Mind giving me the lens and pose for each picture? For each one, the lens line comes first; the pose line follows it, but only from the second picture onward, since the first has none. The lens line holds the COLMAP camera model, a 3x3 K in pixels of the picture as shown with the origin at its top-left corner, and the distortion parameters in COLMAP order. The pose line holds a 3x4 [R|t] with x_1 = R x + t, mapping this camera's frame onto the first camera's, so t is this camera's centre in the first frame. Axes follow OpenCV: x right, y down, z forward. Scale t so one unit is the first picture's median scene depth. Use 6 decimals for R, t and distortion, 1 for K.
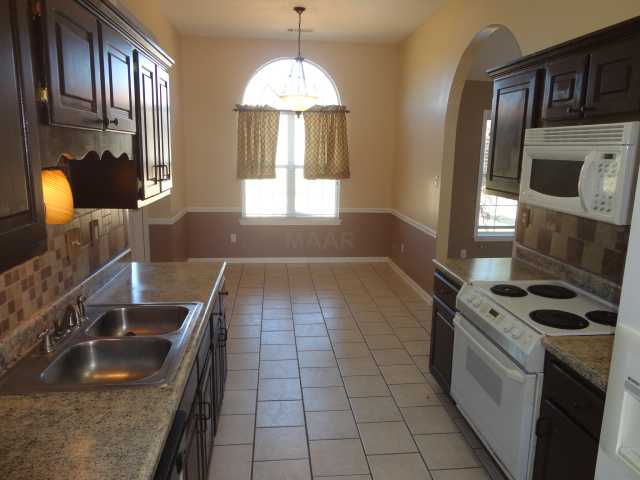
lens RADIAL K [[467.5, 0, 320.0], [0, 467.5, 240.0], [0, 0, 1]] dist [-0.004274, 0.000142]
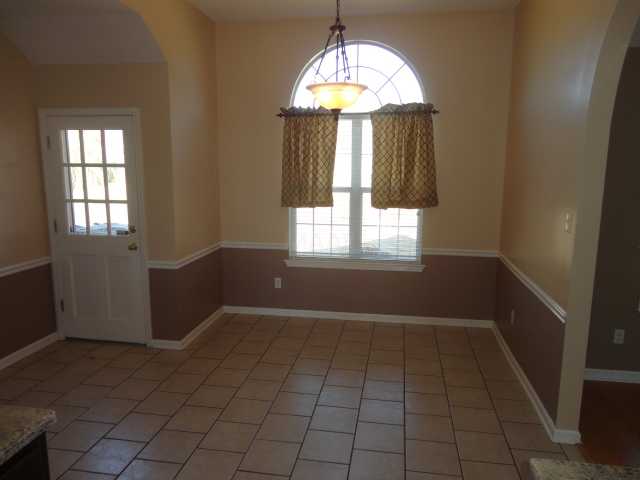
lens RADIAL K [[468.3, 0, 320.0], [0, 468.3, 240.0], [0, 0, 1]] dist [-0.012395, -0.003088]
pose [[0.964155, 0.031243, -0.263494, 0.082553], [-0.040364, 0.998756, -0.029272, -0.056627], [0.262251, 0.038858, 0.964217, 0.289620]]
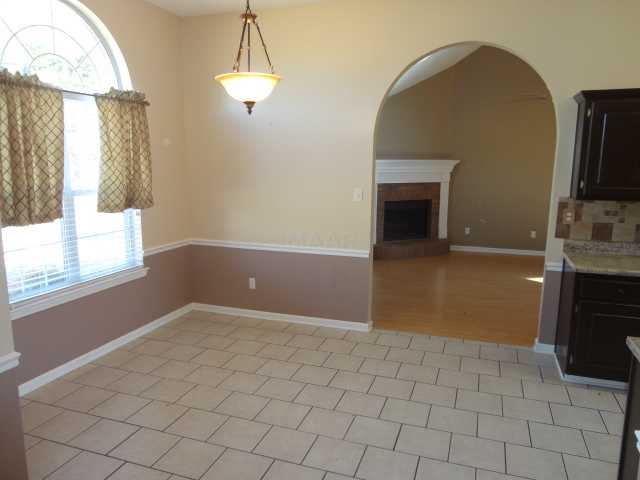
lens RADIAL K [[467.5, 0, 320.0], [0, 467.5, 240.0], [0, 0, 1]] dist [-0.004274, 0.000142]
pose [[0.422935, -0.164967, 0.891017, -0.451960], [0.177022, 0.979385, 0.097302, -0.106859], [-0.888701, 0.116578, 0.443419, 0.510894]]
